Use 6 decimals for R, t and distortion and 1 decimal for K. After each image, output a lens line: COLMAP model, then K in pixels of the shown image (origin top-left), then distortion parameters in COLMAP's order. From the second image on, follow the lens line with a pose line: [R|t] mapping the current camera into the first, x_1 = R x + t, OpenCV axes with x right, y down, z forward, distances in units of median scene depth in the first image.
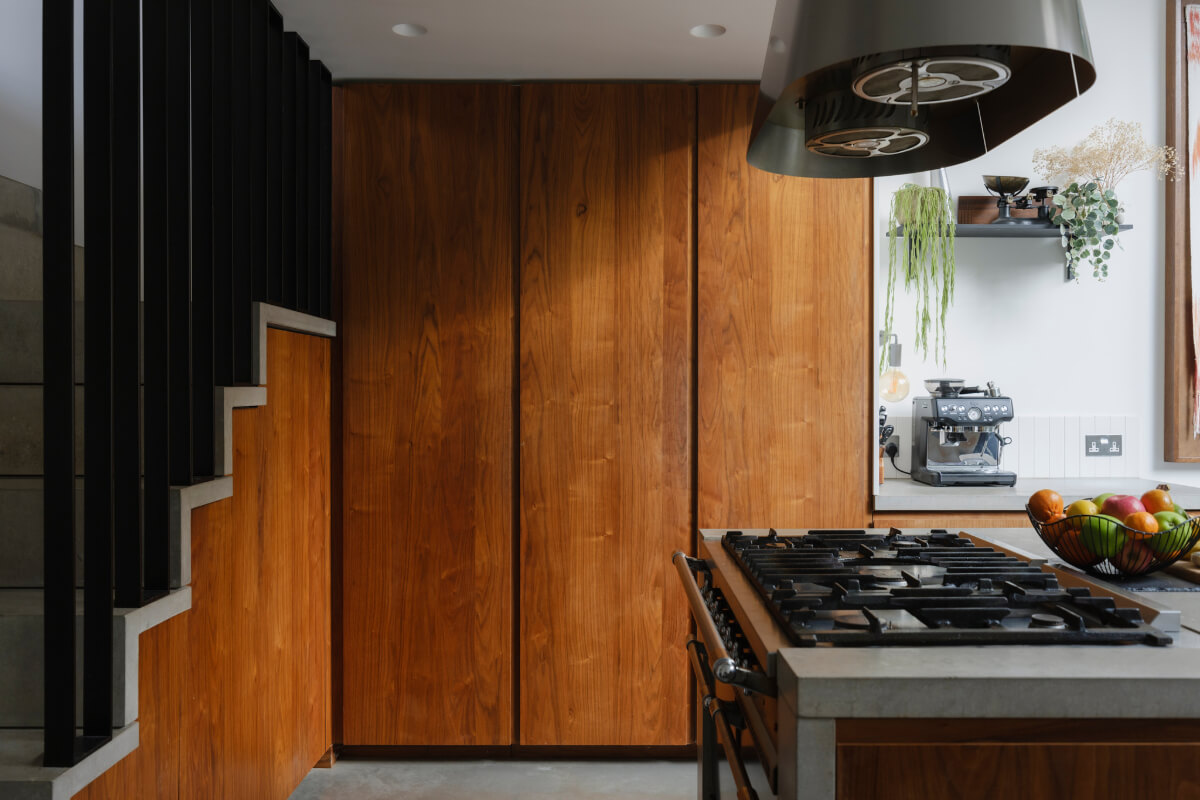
lens RADIAL K [[972.4, 0, 607.1], [0, 972.4, 397.1], [0, 0, 1]] dist [-0.024468, 0.033256]
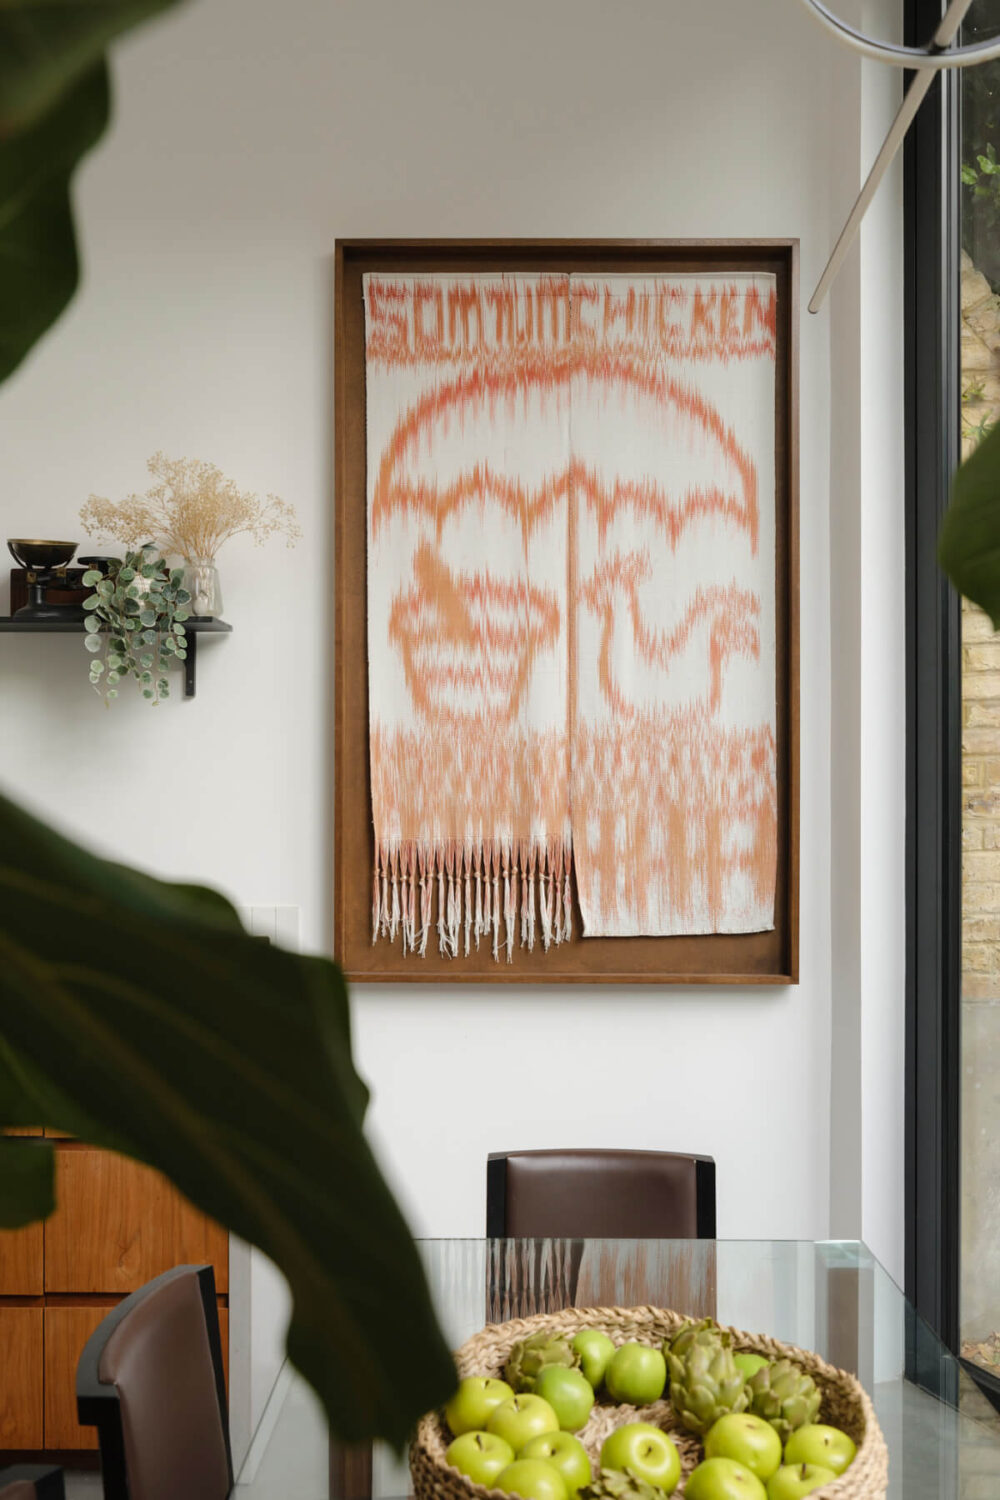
lens RADIAL K [[1336.4, 0, 518.5], [0, 1336.4, 783.5], [0, 0, 1]] dist [-0.028317, 0.030026]
pose [[0.999914, 0.002258, -0.012912, 0.843416], [-0.002321, 0.999985, -0.004898, -0.070616], [0.012901, 0.004927, 0.999905, 0.133210]]
